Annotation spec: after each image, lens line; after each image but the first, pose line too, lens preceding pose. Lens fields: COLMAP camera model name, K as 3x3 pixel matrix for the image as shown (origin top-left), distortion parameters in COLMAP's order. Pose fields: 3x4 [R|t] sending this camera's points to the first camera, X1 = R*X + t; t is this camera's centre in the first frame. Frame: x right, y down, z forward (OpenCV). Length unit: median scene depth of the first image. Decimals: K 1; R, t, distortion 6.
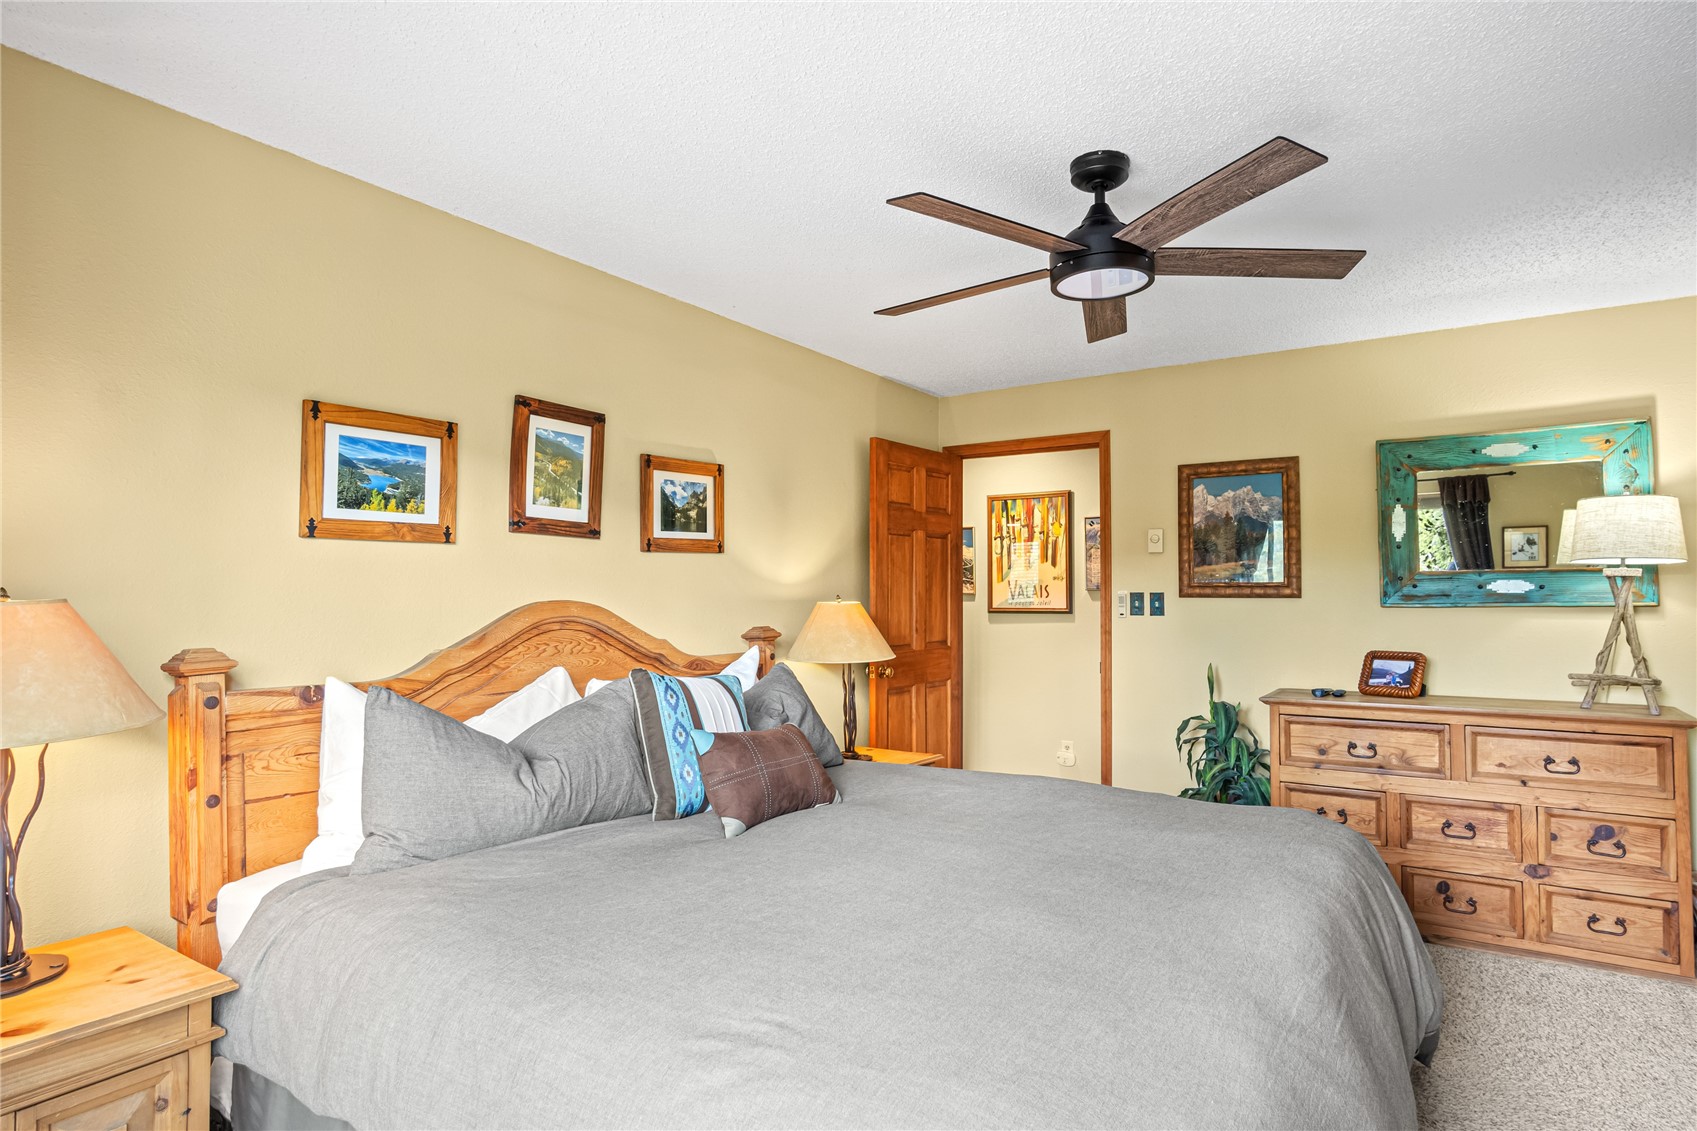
lens RADIAL K [[915.1, 0, 865.6], [0, 915.1, 586.5], [0, 0, 1]] dist [-0.032795, 0.000257]
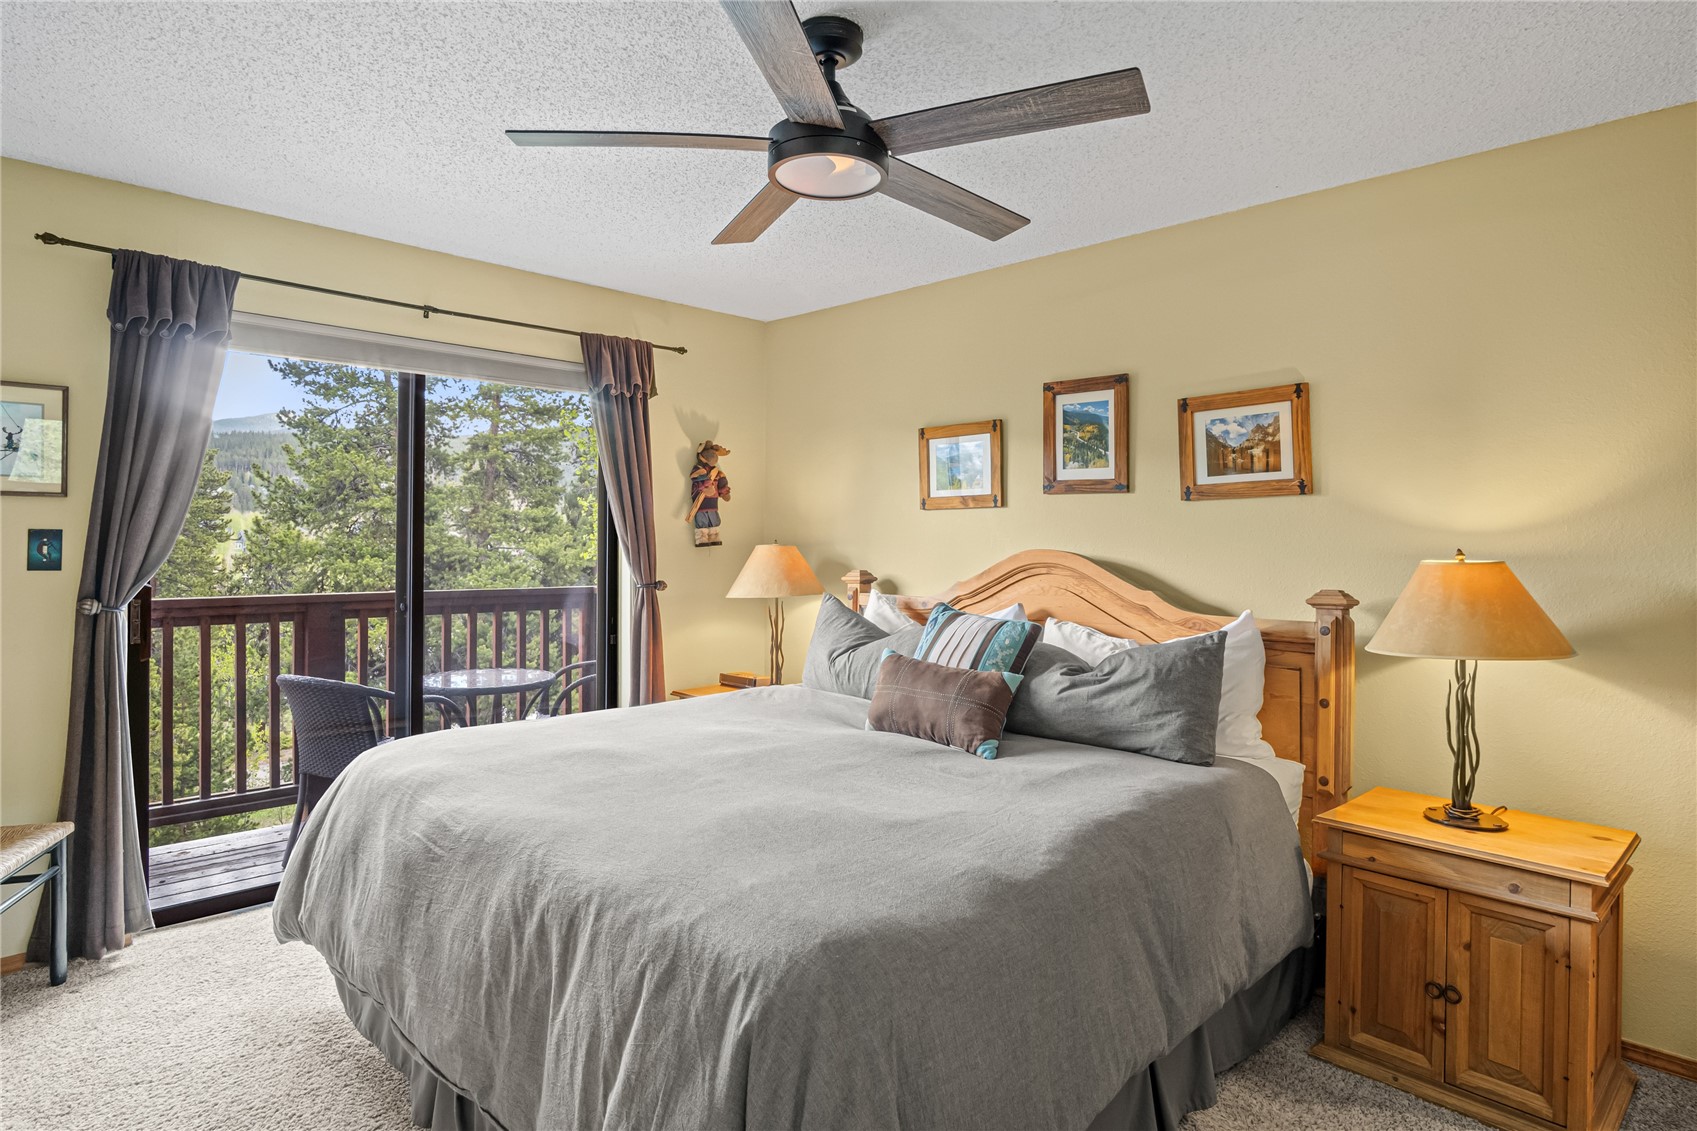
lens RADIAL K [[936.6, 0, 842.7], [0, 936.6, 547.7], [0, 0, 1]] dist [-0.032713, 0.009321]
pose [[-0.215780, 0.006526, -0.976420, 0.847083], [0.002826, 0.999978, 0.006059, 0.004488], [0.976438, -0.001452, -0.215794, 0.924481]]
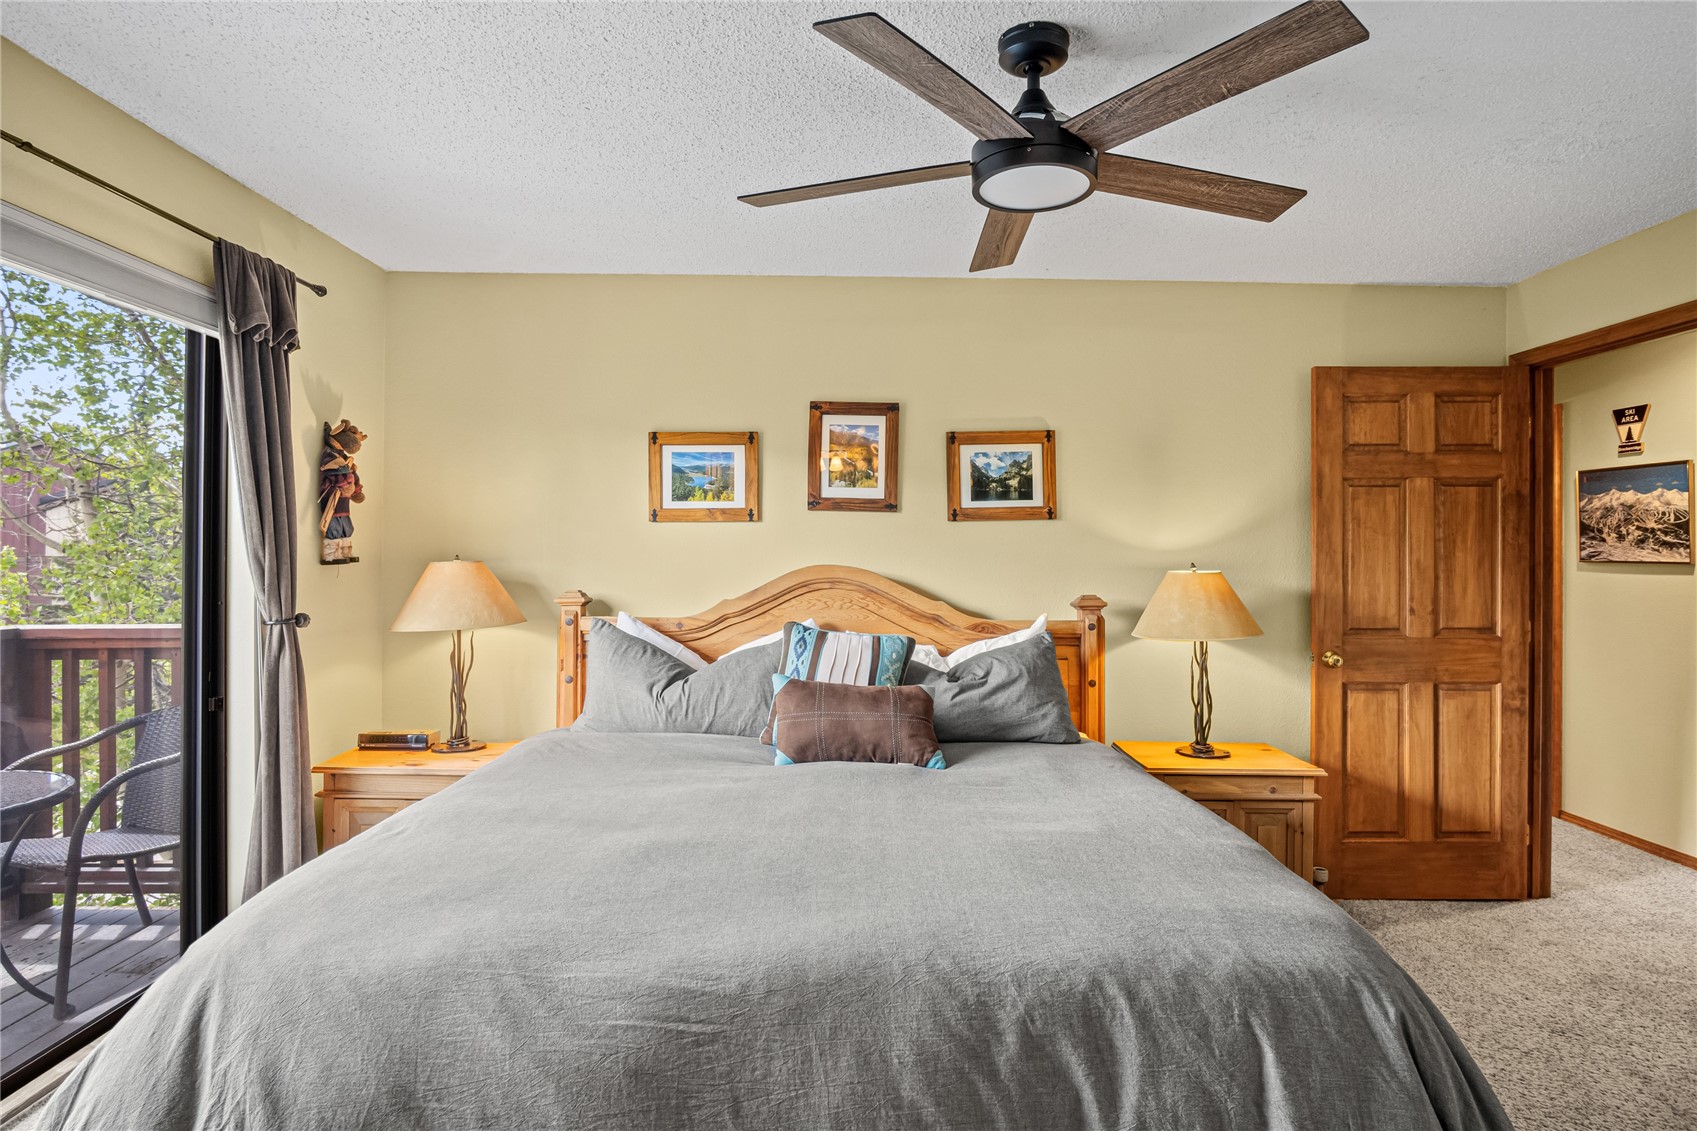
lens RADIAL K [[927.0, 0, 848.5], [0, 927.0, 565.5], [0, 0, 1]] dist [-0.035961, 0.009192]
pose [[0.550266, 0.014172, -0.834869, 0.663418], [0.001157, 0.999842, 0.017736, -0.005389], [0.834989, -0.010725, 0.550163, 0.307810]]
